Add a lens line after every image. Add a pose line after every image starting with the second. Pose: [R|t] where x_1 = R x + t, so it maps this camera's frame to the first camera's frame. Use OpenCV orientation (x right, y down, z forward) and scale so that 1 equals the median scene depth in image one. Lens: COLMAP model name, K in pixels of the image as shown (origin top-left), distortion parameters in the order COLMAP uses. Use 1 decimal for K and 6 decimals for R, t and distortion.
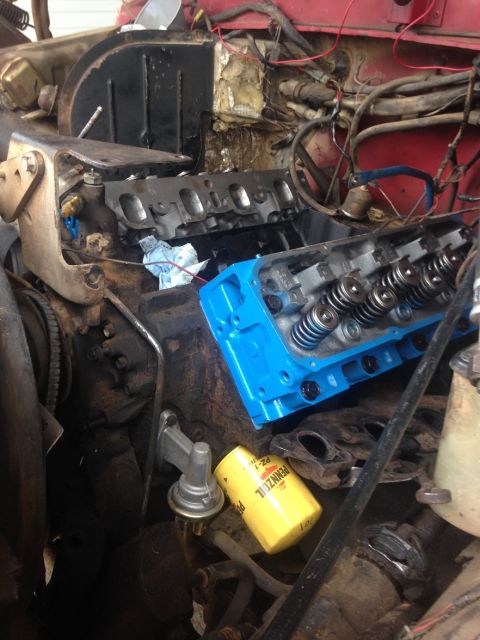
lens RADIAL K [[577.0, 0, 240.0], [0, 577.0, 320.0], [0, 0, 1]] dist [0.154220, -0.226354]
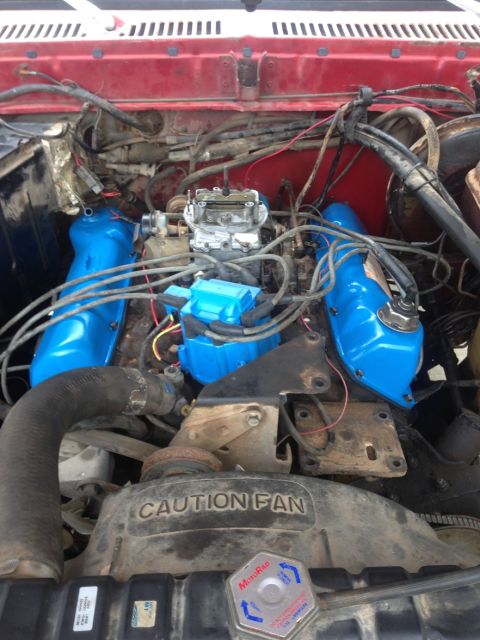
lens RADIAL K [[577.0, 0, 240.0], [0, 577.0, 320.0], [0, 0, 1]] dist [0.154220, -0.226354]
pose [[0.663622, -0.533773, 0.524111, -0.468558], [0.387681, 0.844590, 0.369284, -0.462982], [-0.639773, -0.041877, 0.767422, 0.084550]]
